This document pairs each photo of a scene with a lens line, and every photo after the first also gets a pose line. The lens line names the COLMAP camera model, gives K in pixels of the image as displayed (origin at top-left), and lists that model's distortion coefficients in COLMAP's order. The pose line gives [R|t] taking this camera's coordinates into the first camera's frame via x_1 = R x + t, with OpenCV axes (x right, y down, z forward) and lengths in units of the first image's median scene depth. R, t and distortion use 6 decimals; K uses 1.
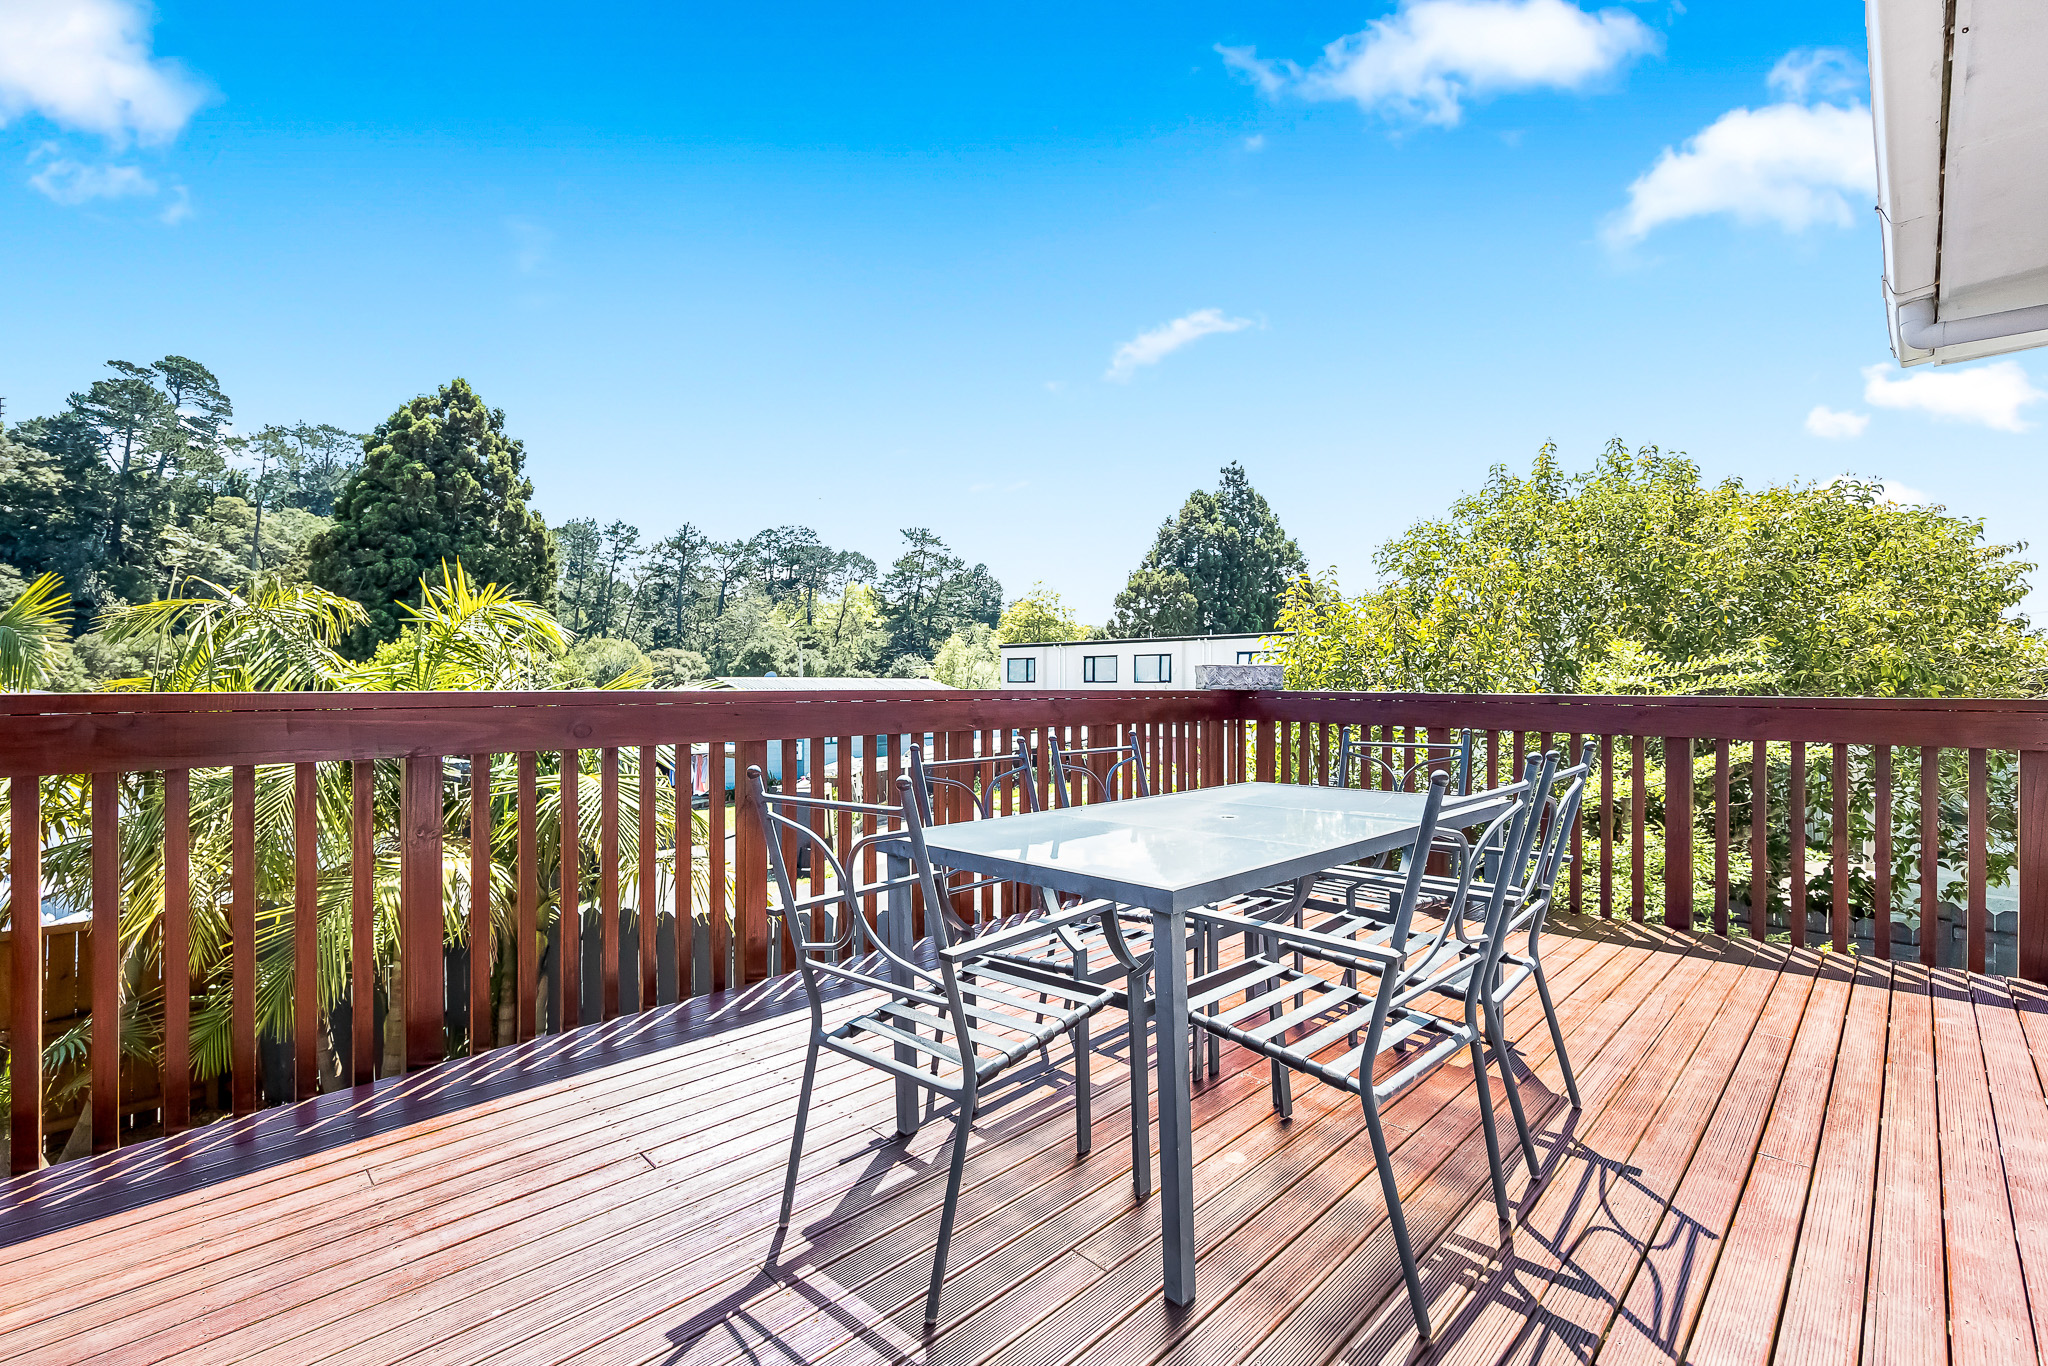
lens RADIAL K [[870.6, 0, 1017.9], [0, 870.6, 679.9], [0, 0, 1]] dist [0.000072, -0.000215]
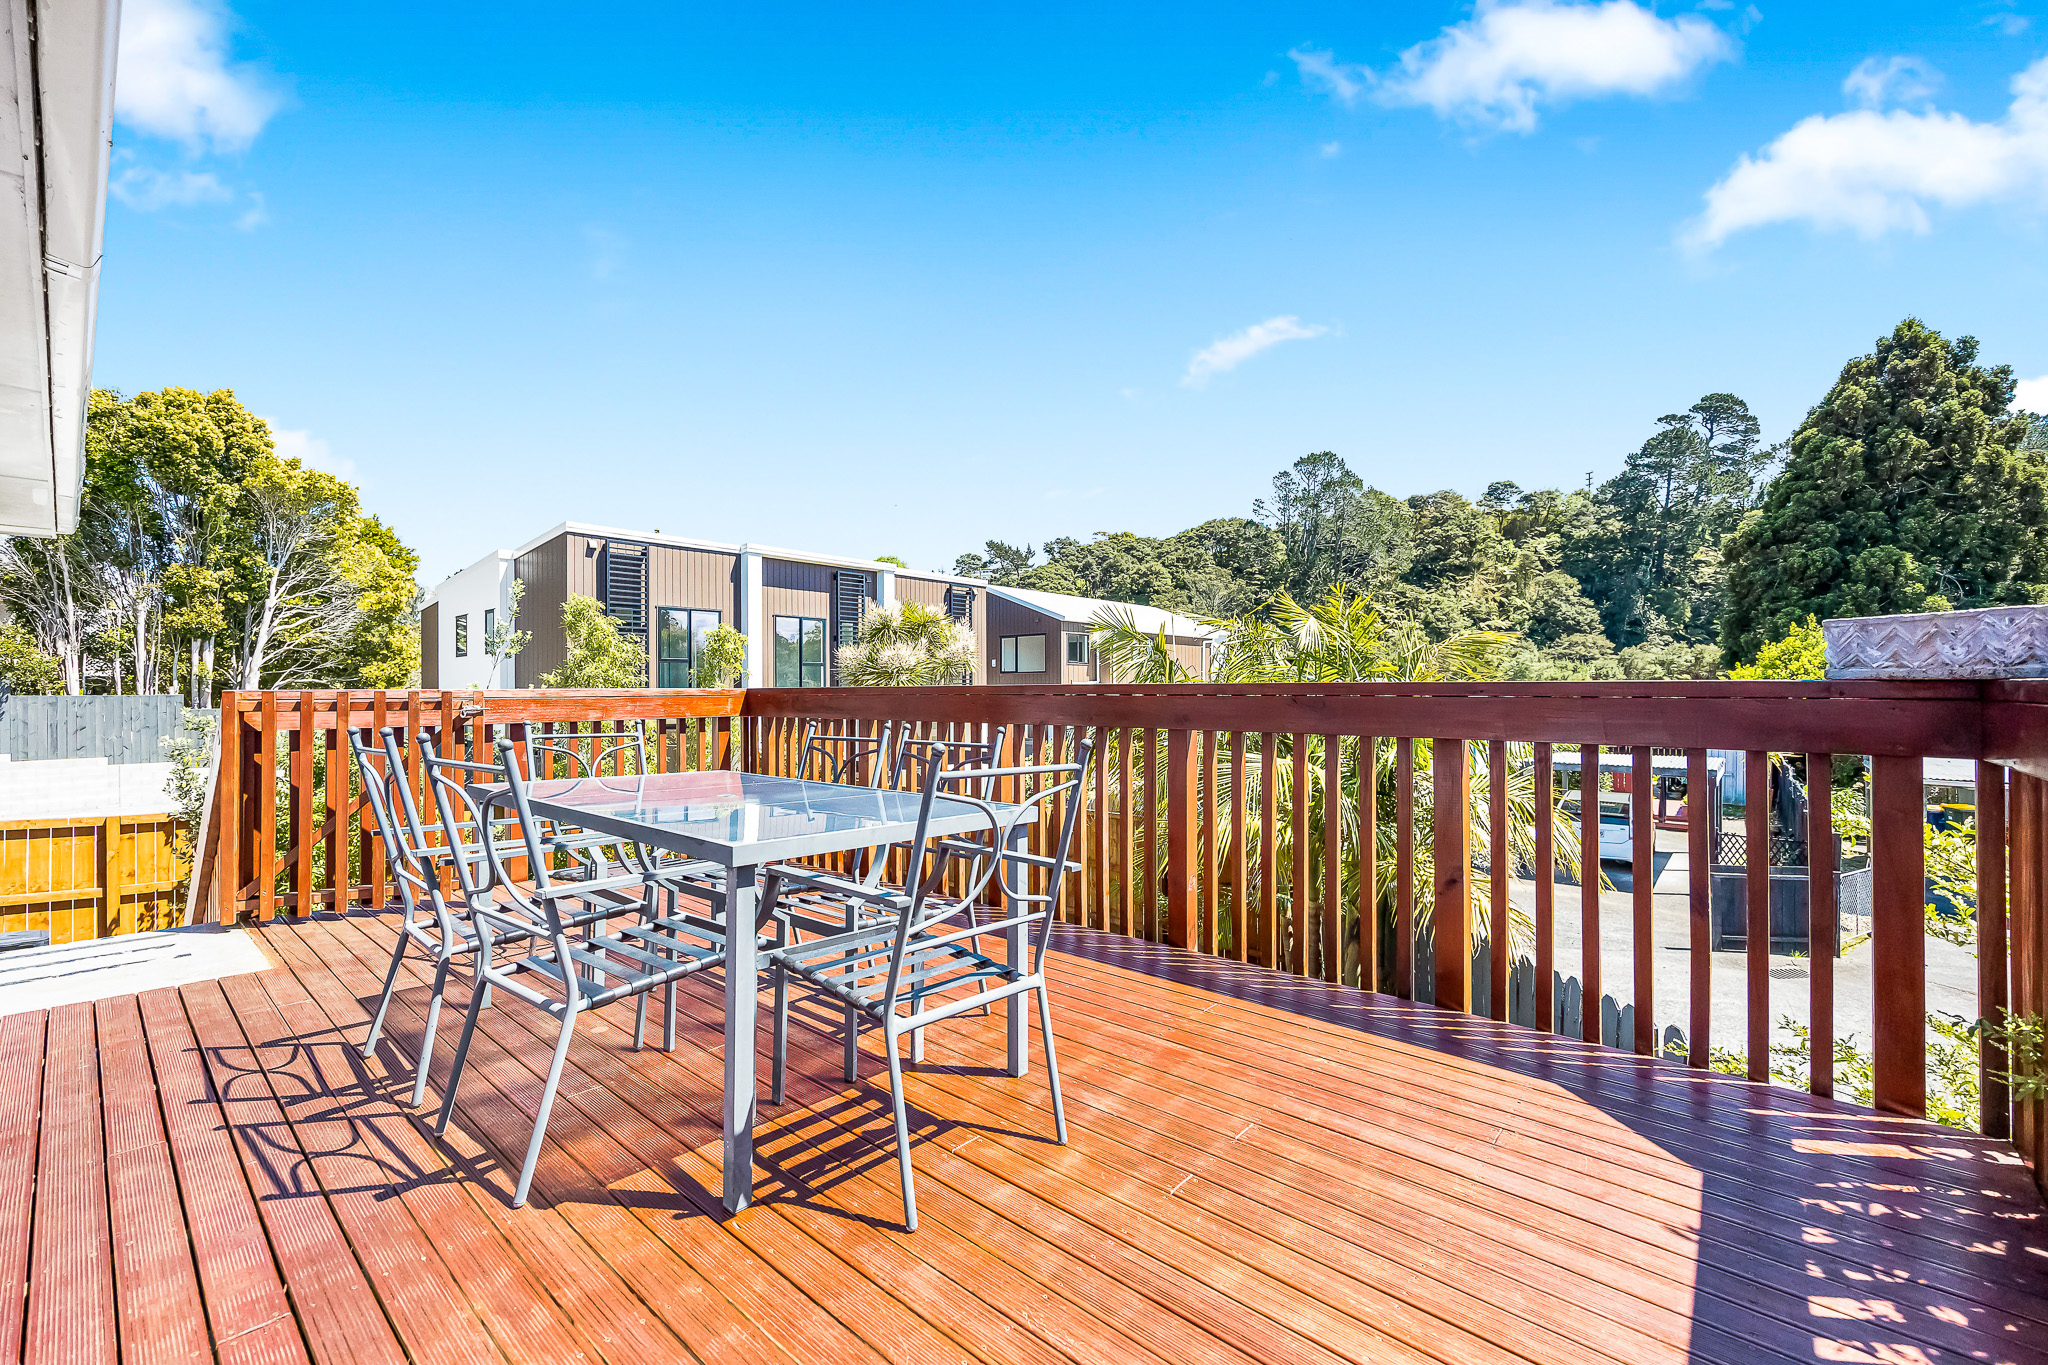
lens RADIAL K [[870.6, 0, 1067.2], [0, 870.6, 688.6], [0, 0, 1]] dist [0.000072, -0.000215]
pose [[0.085772, -0.001090, -0.996314, 0.121203], [0.006704, 0.999977, -0.000517, 0.002077], [0.996292, -0.006635, 0.085778, 0.117995]]
